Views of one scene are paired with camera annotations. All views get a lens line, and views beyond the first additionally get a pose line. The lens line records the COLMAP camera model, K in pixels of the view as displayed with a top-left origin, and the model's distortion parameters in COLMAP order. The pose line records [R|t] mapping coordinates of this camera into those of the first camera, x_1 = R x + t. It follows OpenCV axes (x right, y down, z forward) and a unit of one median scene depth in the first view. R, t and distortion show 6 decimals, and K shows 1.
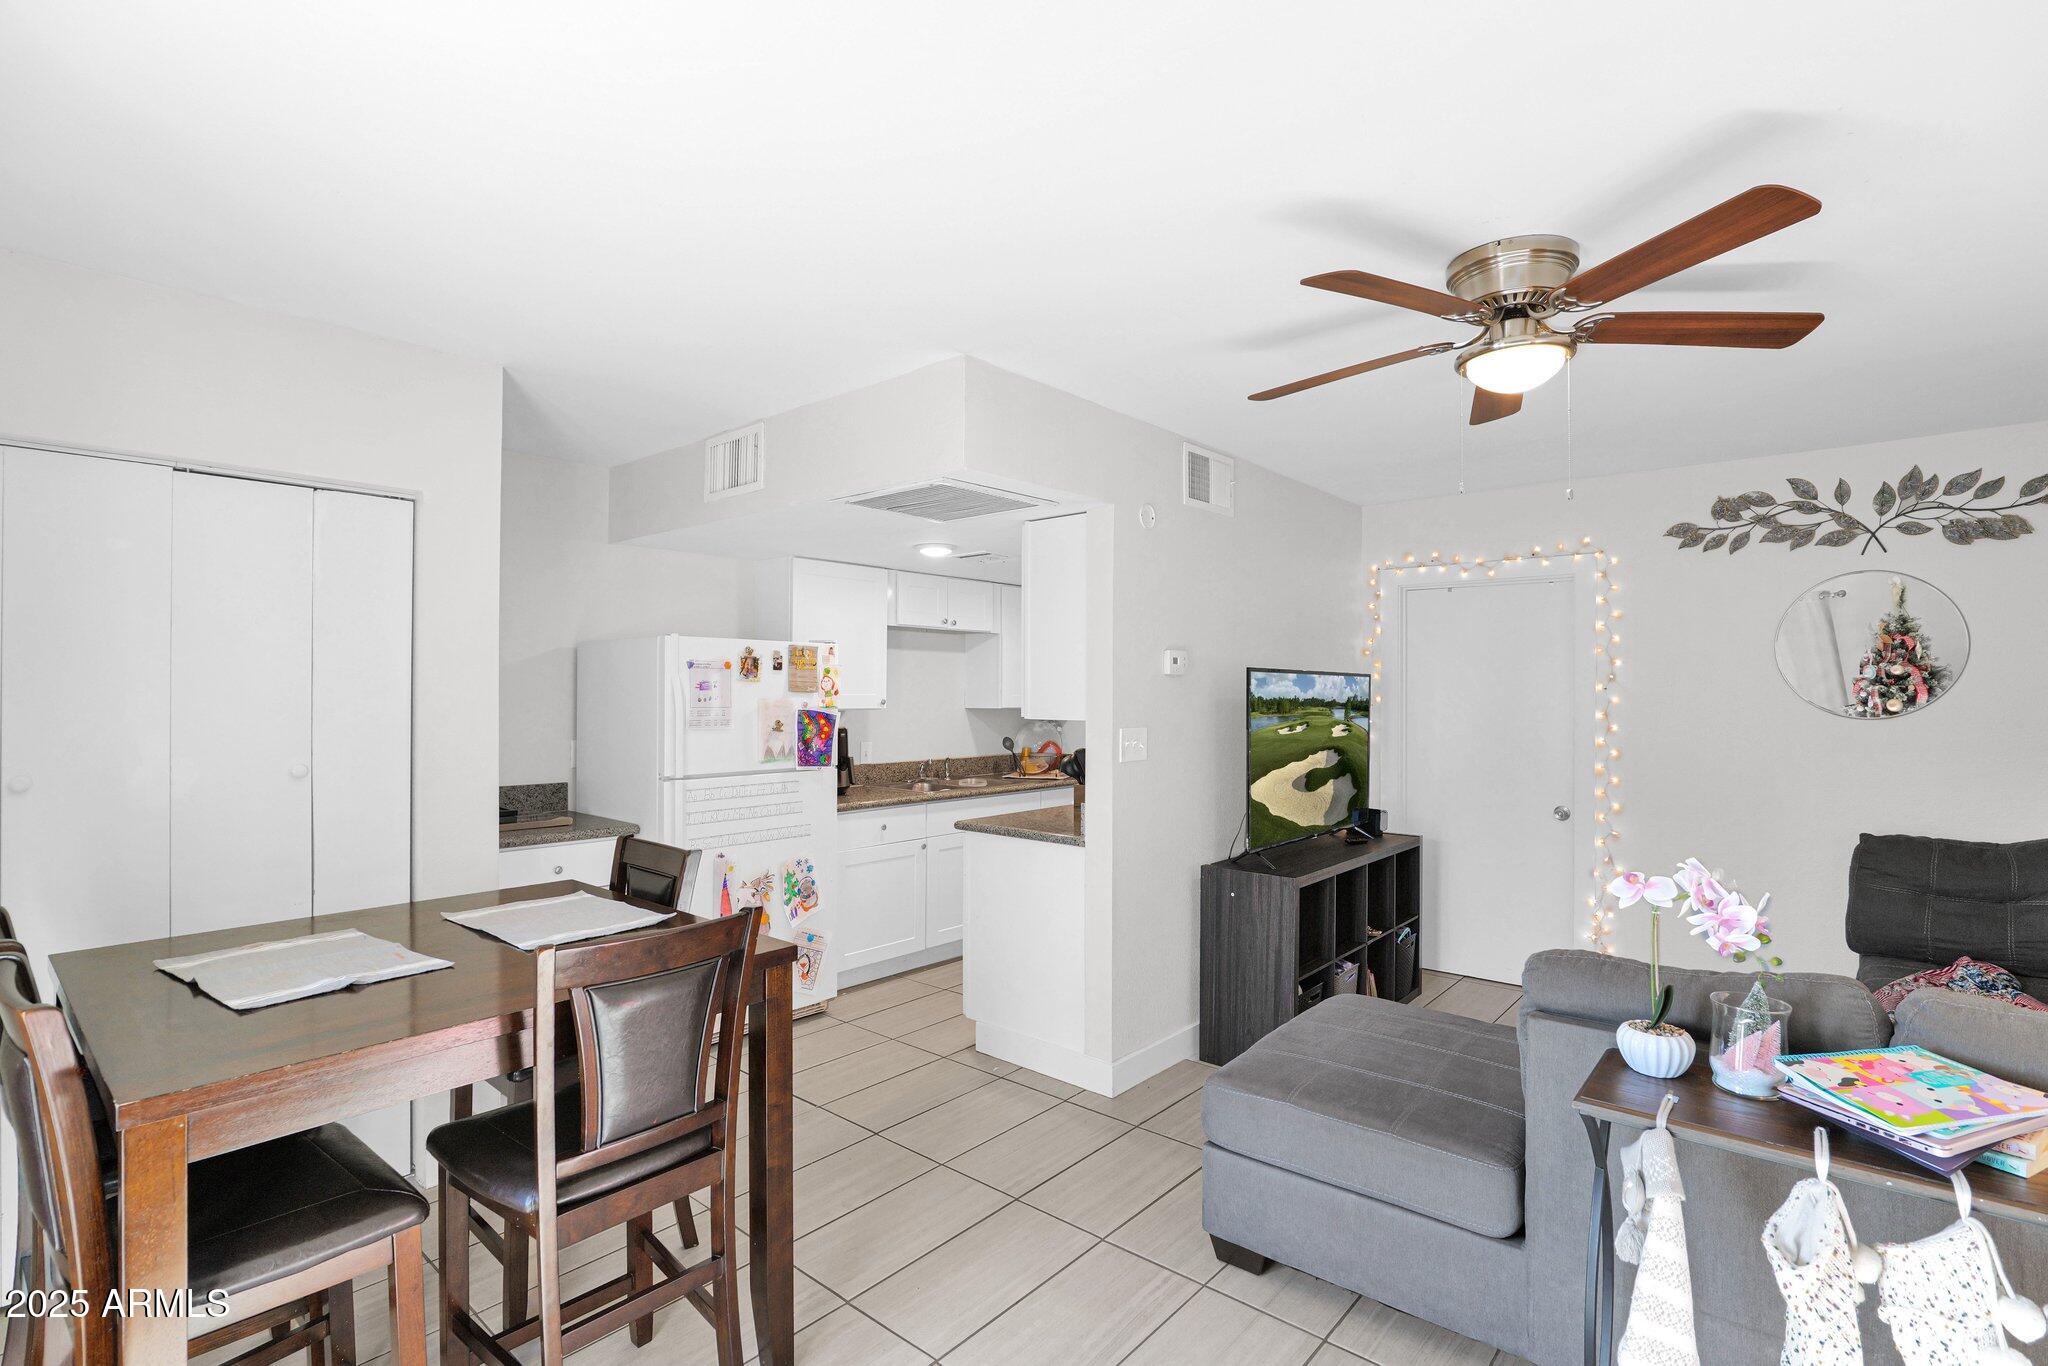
lens RADIAL K [[959.3, 0, 1003.9], [0, 959.3, 686.2], [0, 0, 1]] dist [-0.018839, 0.003613]
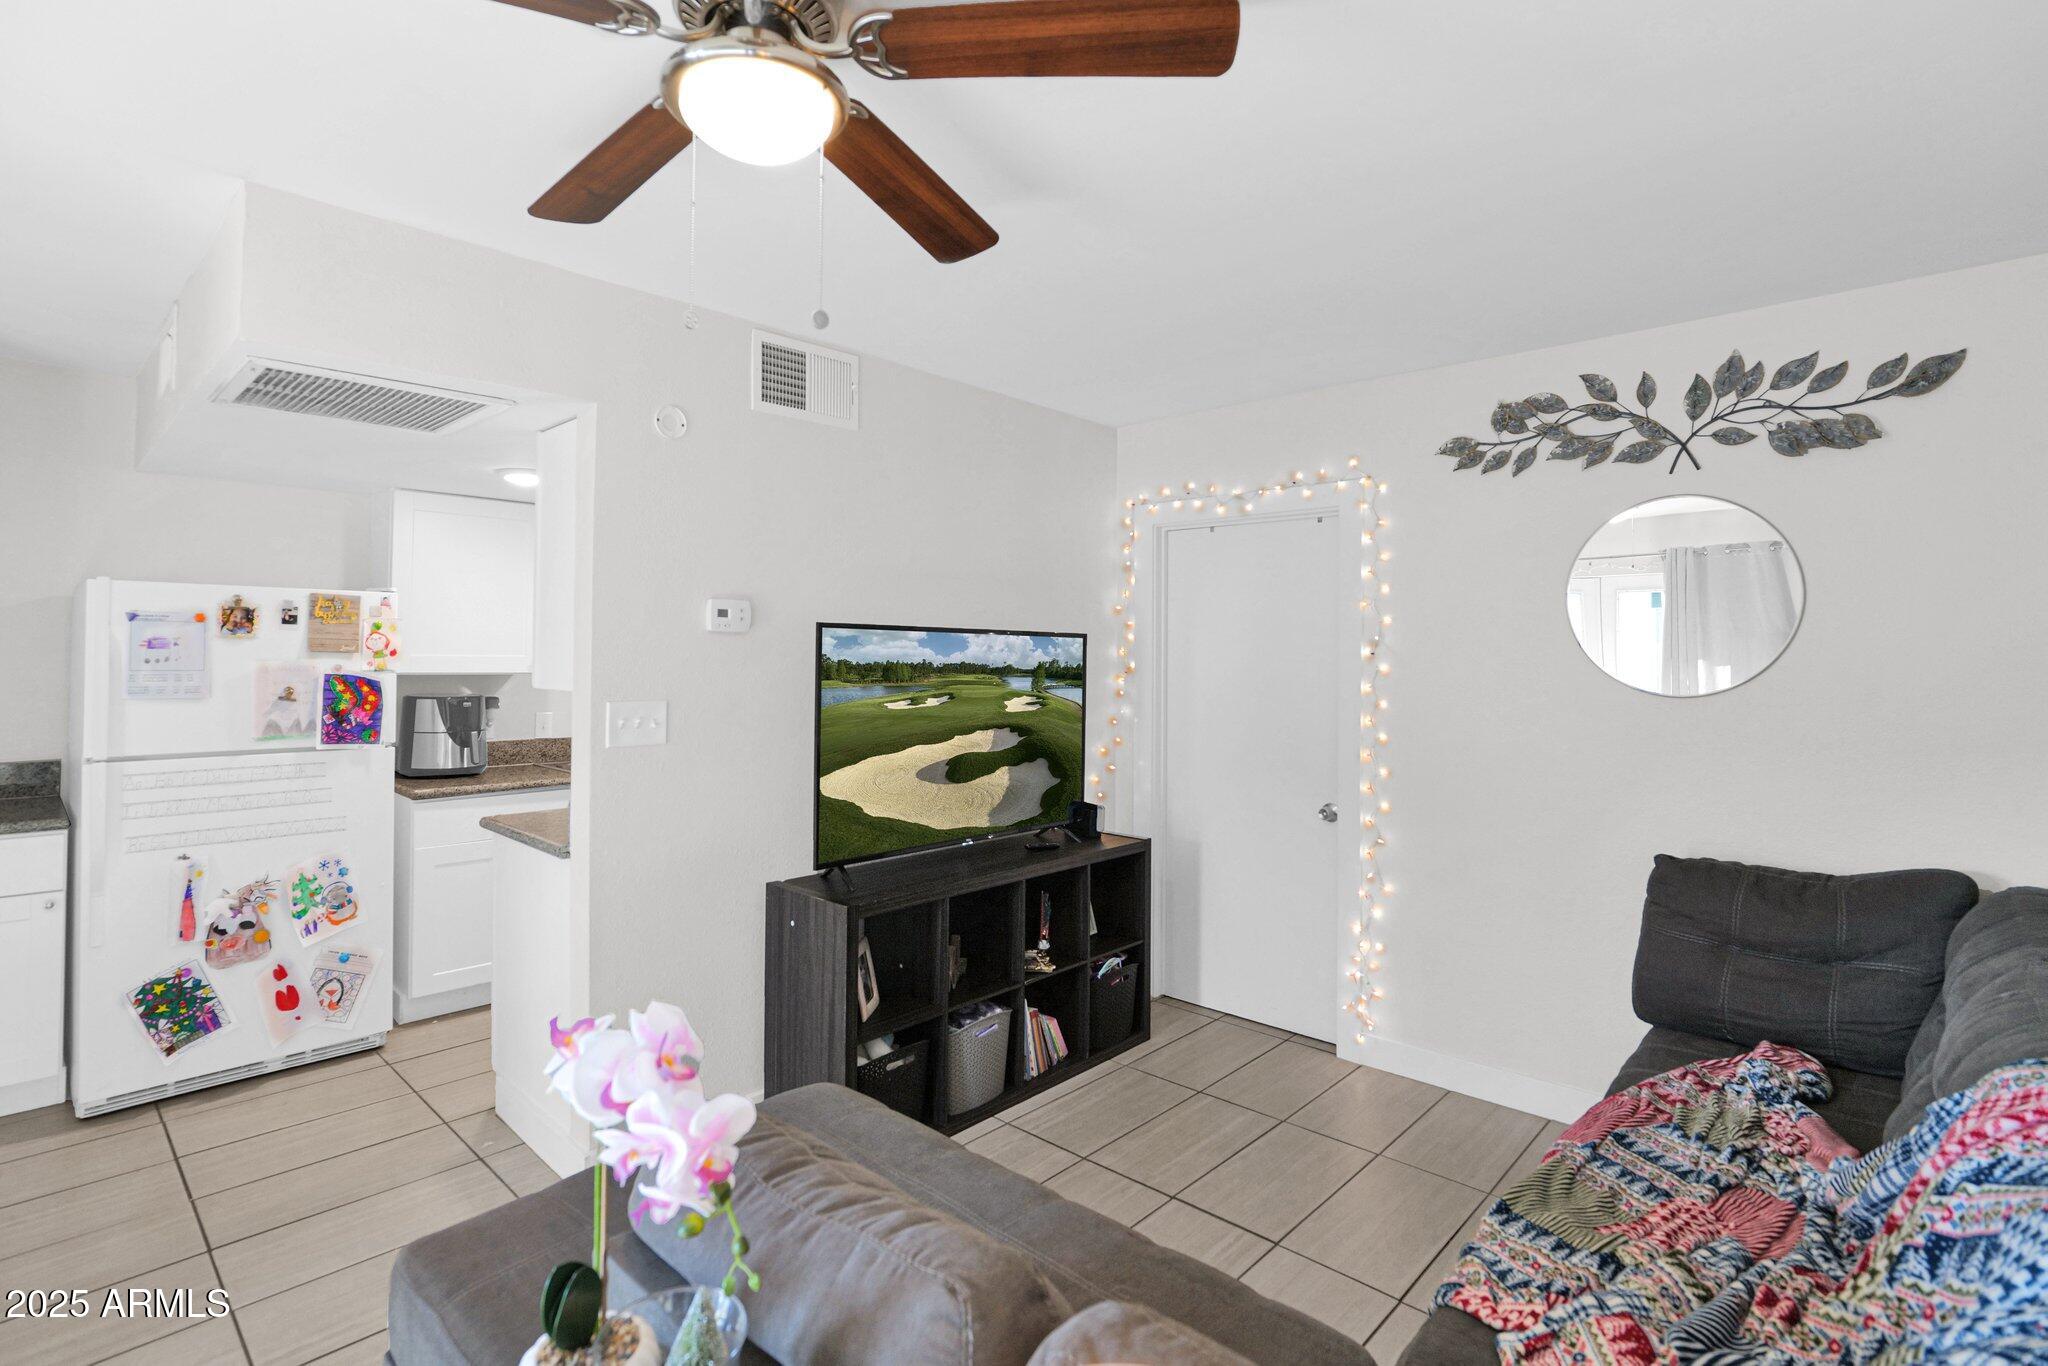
lens RADIAL K [[959.3, 0, 1025.2], [0, 959.3, 633.7], [0, 0, 1]] dist [-0.018839, 0.003613]
pose [[0.999319, 0.004509, -0.036619, 0.403114], [-0.005063, 0.999874, -0.015066, -0.000009], [0.036546, 0.015242, 0.999216, 0.225315]]
